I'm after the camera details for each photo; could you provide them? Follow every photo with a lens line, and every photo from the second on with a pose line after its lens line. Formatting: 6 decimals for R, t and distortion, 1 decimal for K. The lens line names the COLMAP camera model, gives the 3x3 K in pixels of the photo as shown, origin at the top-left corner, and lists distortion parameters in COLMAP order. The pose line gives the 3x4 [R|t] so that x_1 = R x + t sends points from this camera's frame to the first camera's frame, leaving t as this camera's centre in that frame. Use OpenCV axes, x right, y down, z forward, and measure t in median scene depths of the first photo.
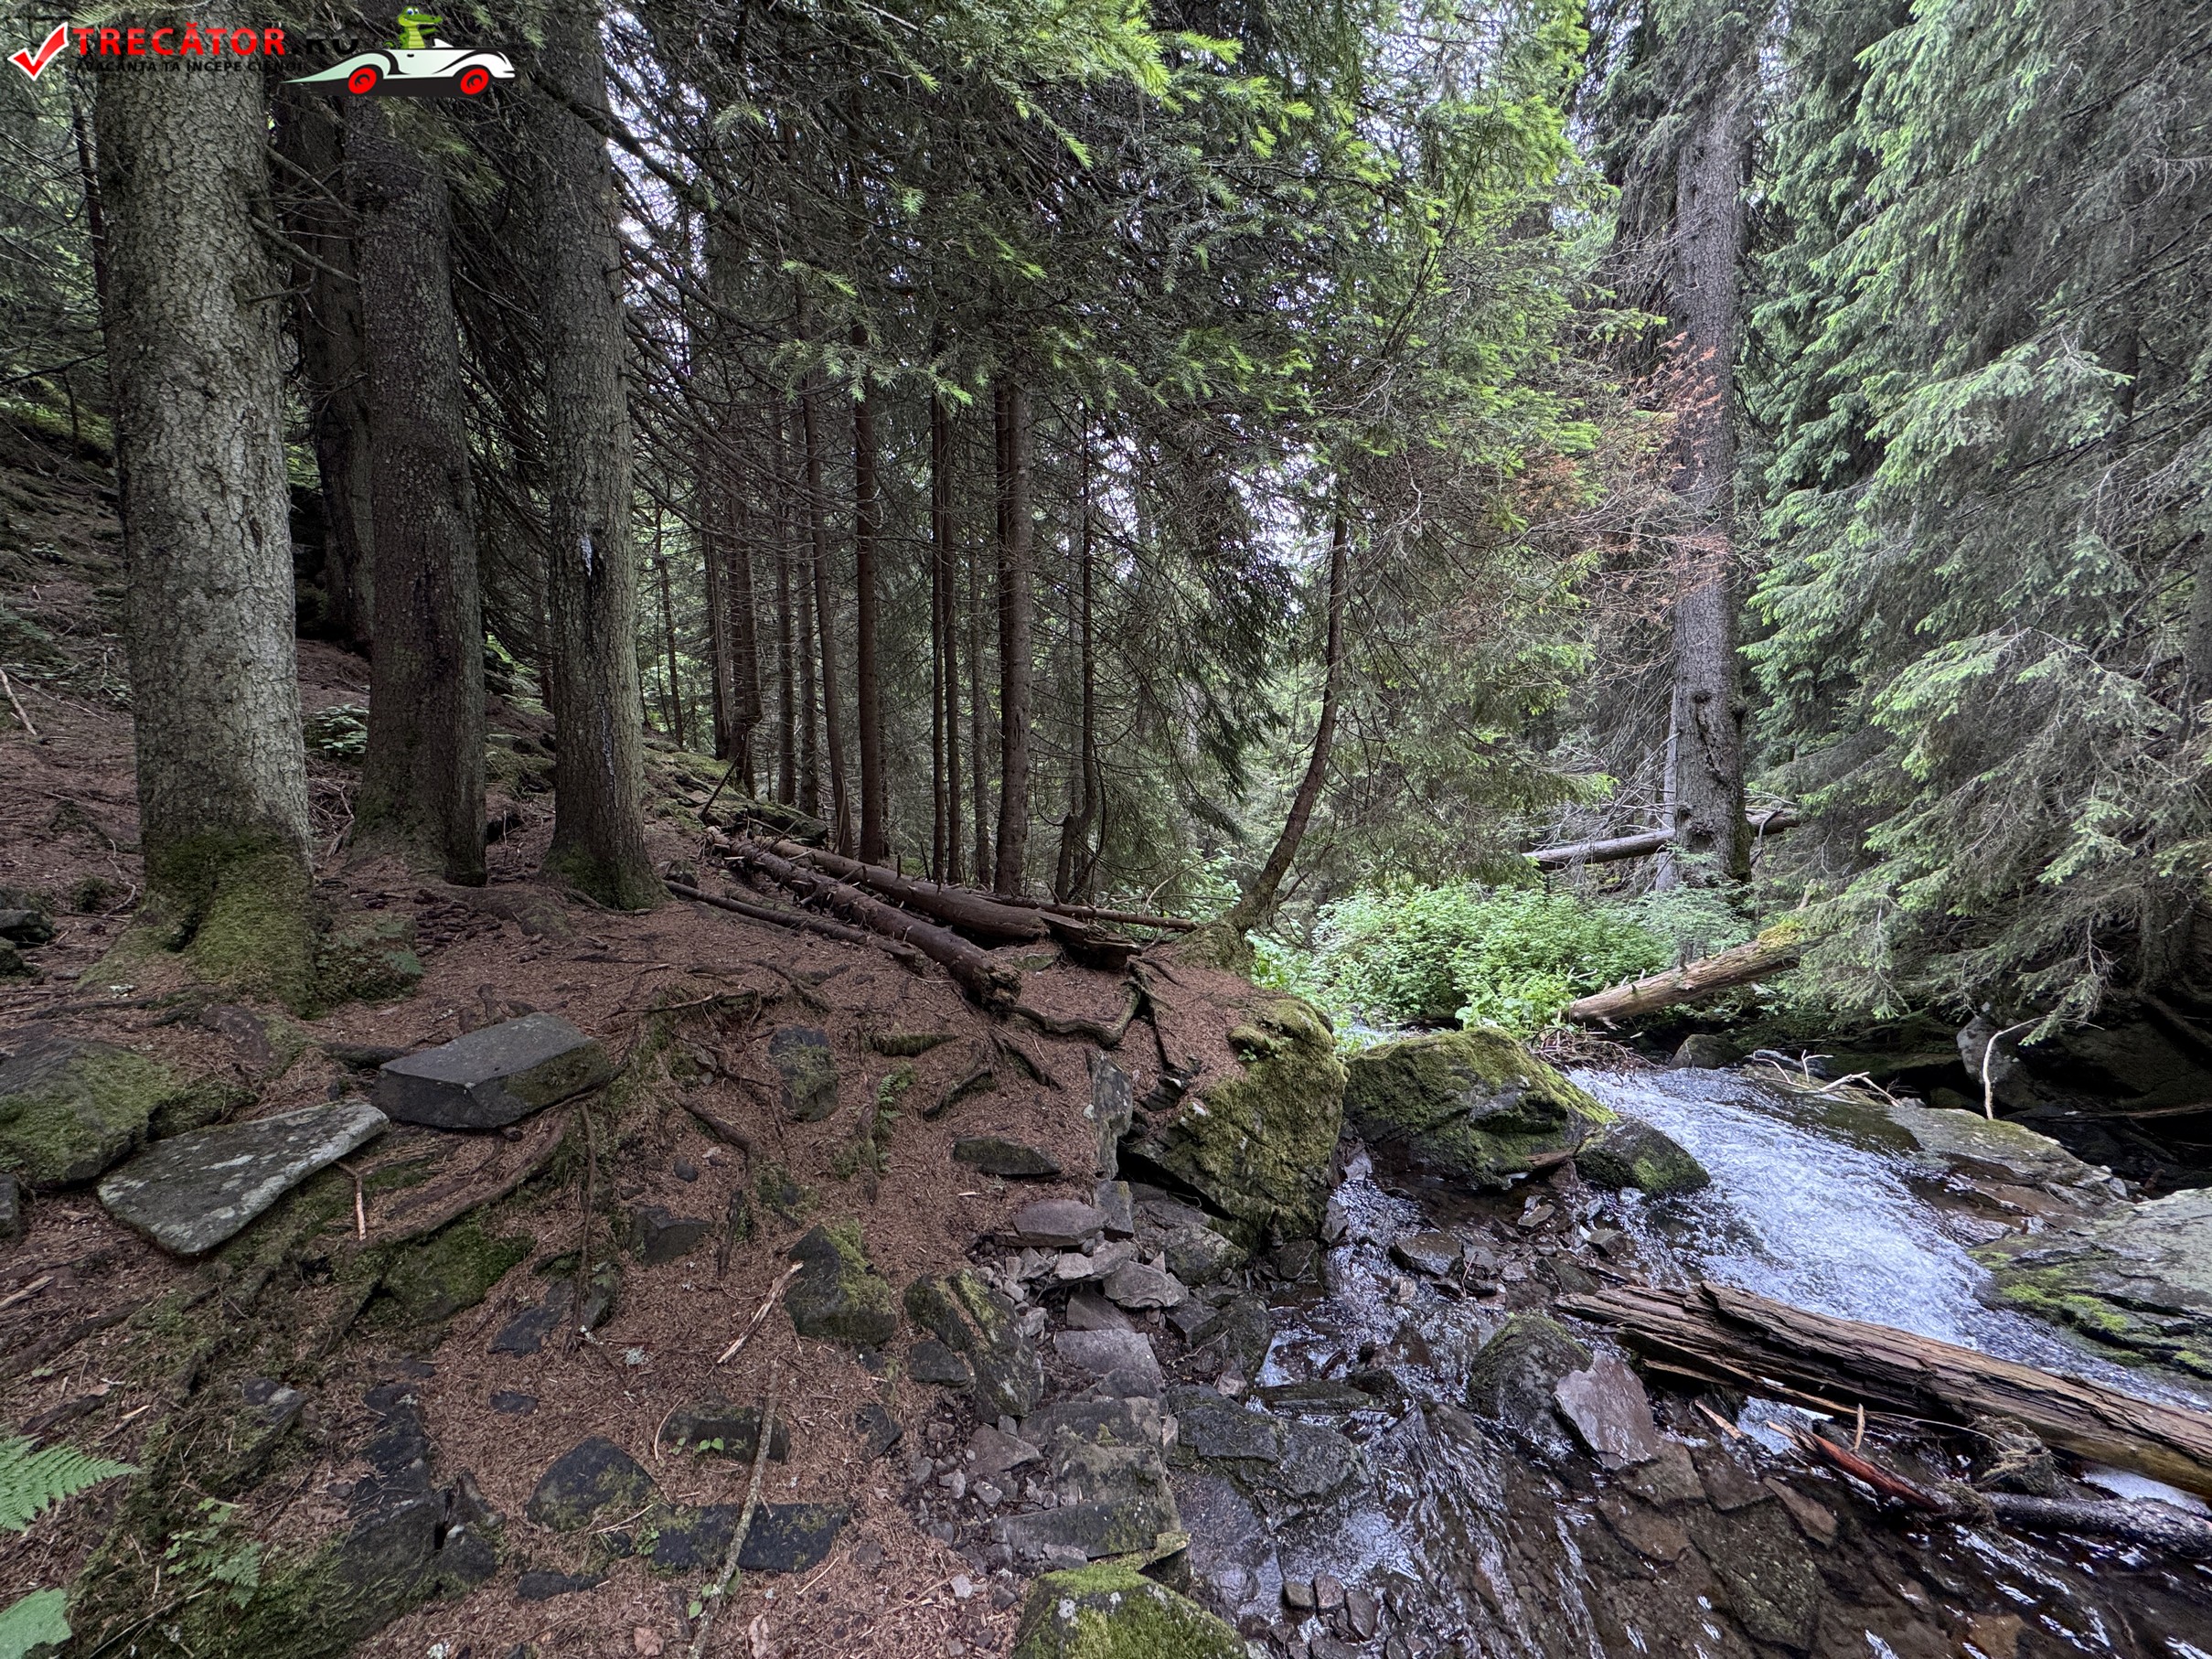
lens RADIAL K [[880.6, 0, 1104.5], [0, 880.6, 824.5], [0, 0, 1]] dist [-0.001772, 0.000312]
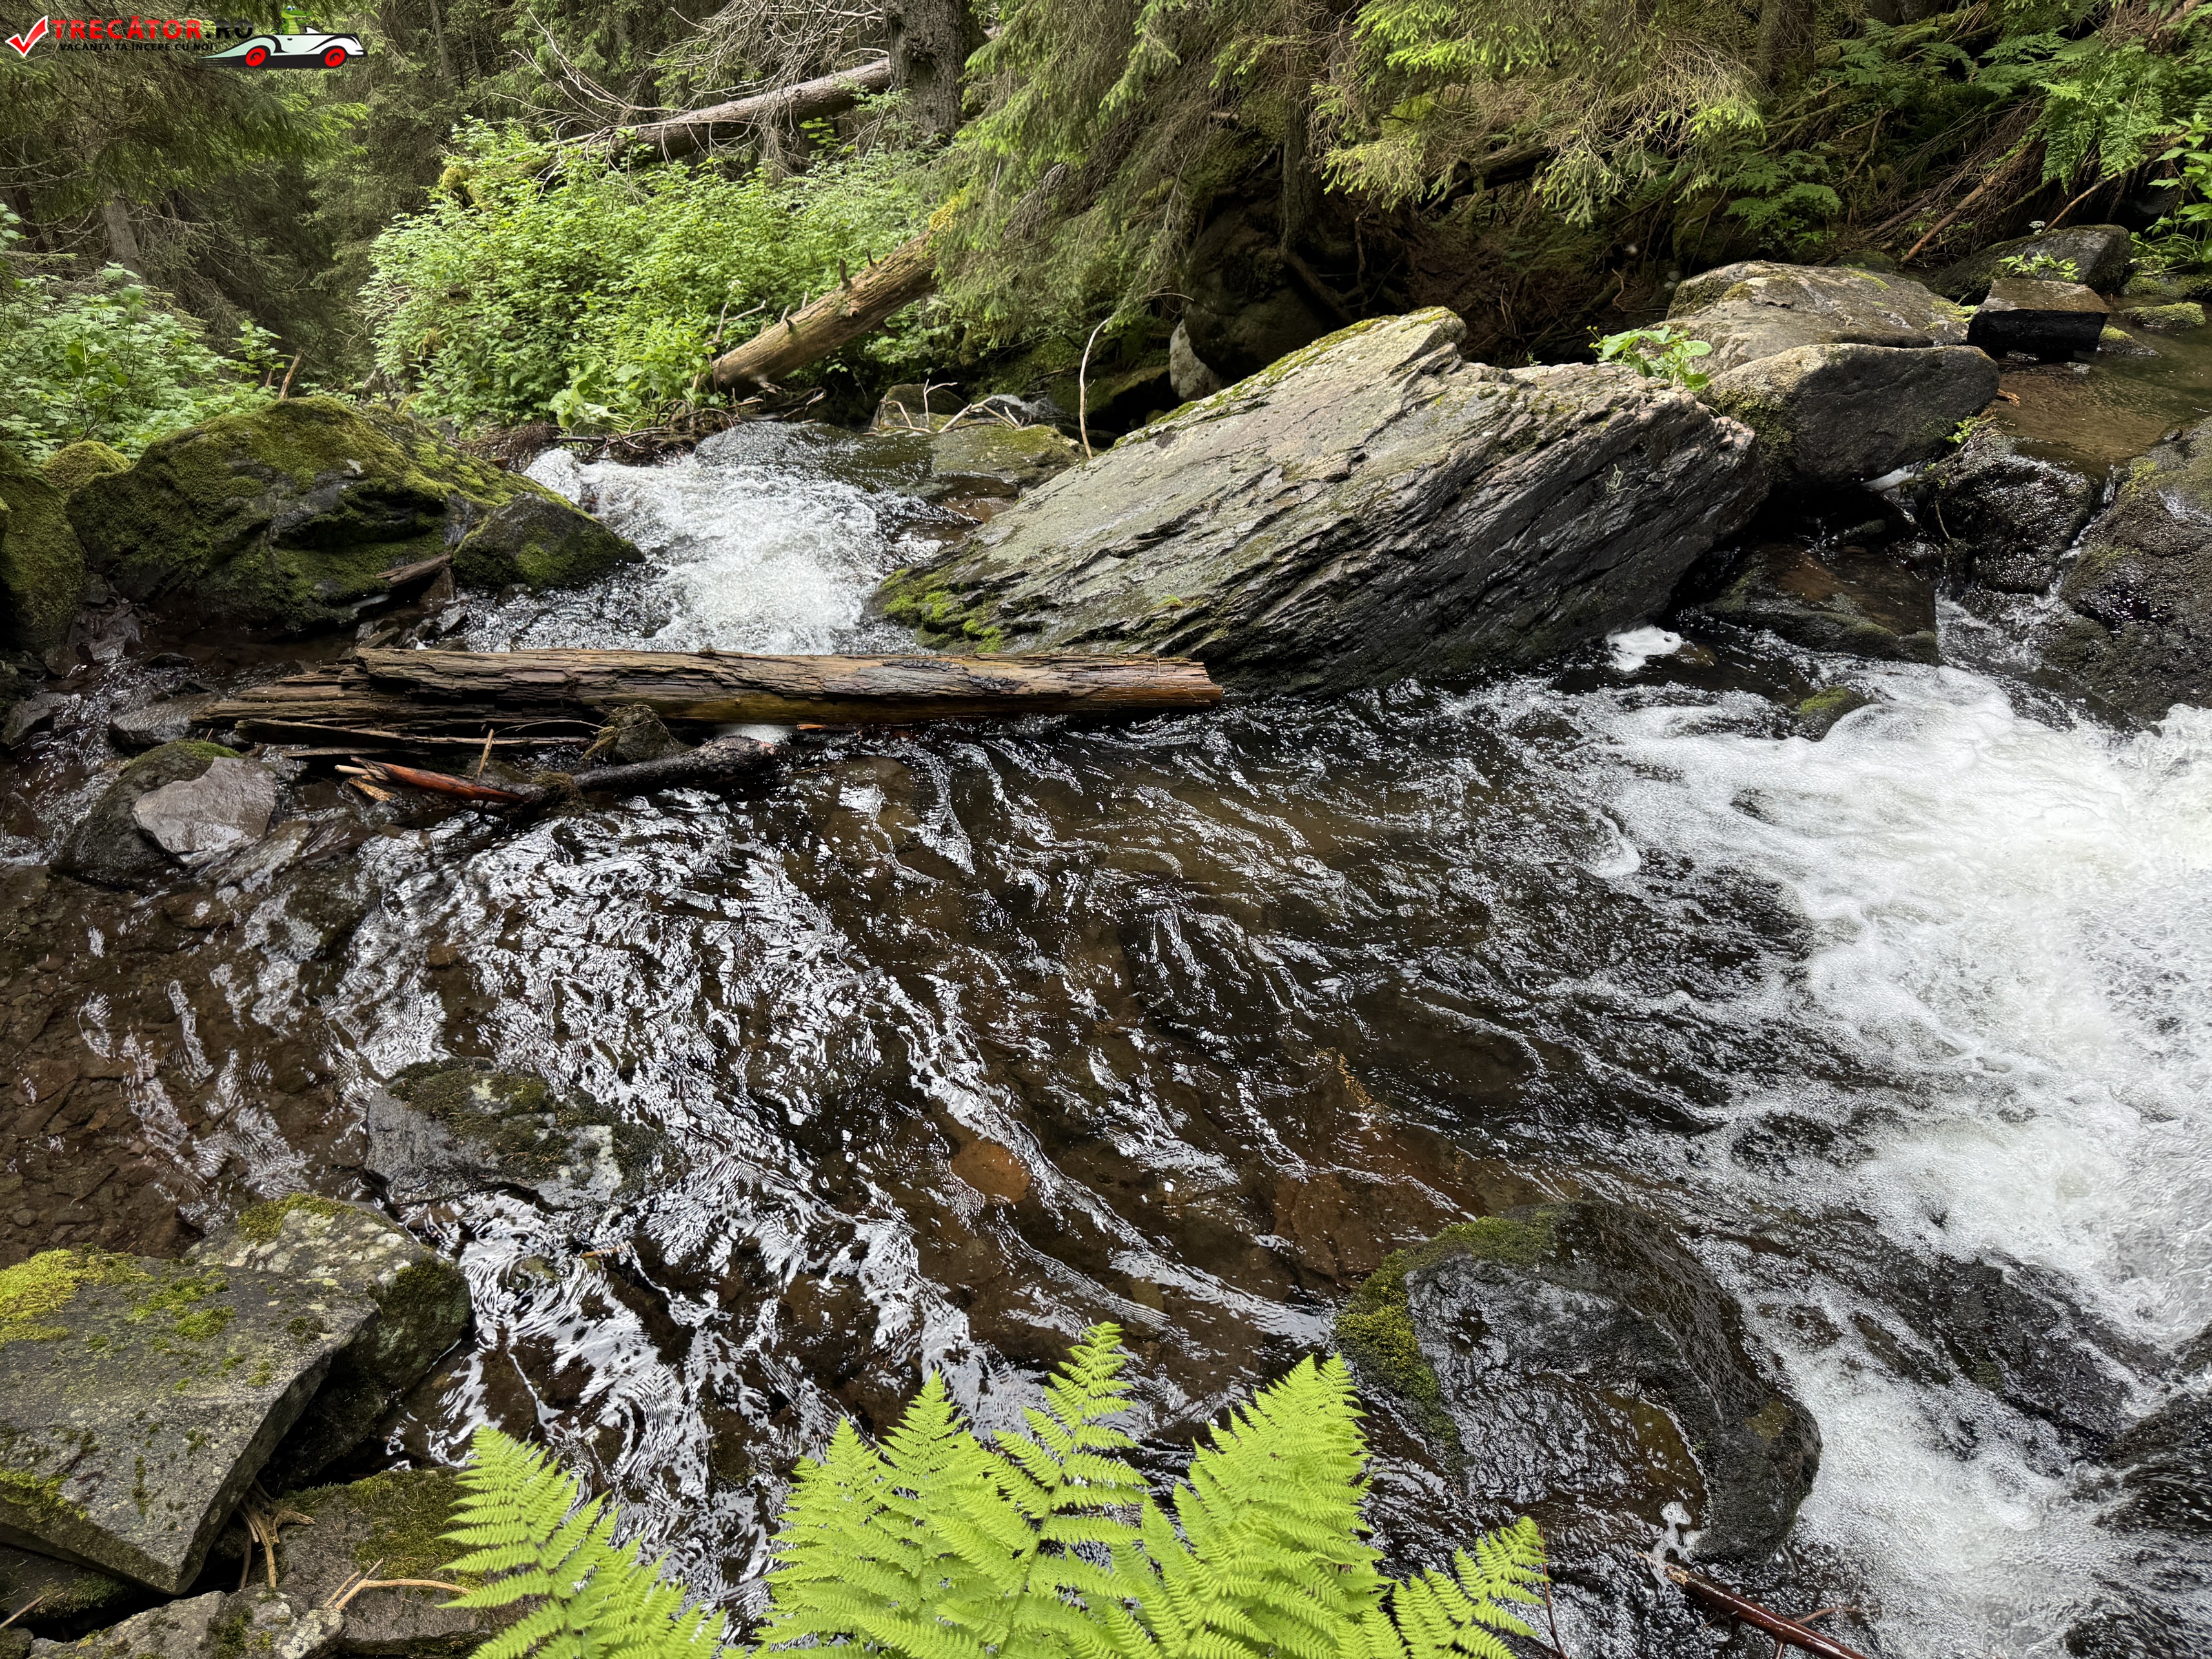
lens RADIAL K [[1564.8, 0, 1114.2], [0, 1564.8, 837.1], [0, 0, 1]] dist [0.023385, -0.025088]
pose [[0.835096, -0.275373, 0.476219, 0.307818], [0.037587, 0.892228, 0.450018, 0.021490], [-0.548819, -0.357909, 0.755446, -0.340572]]
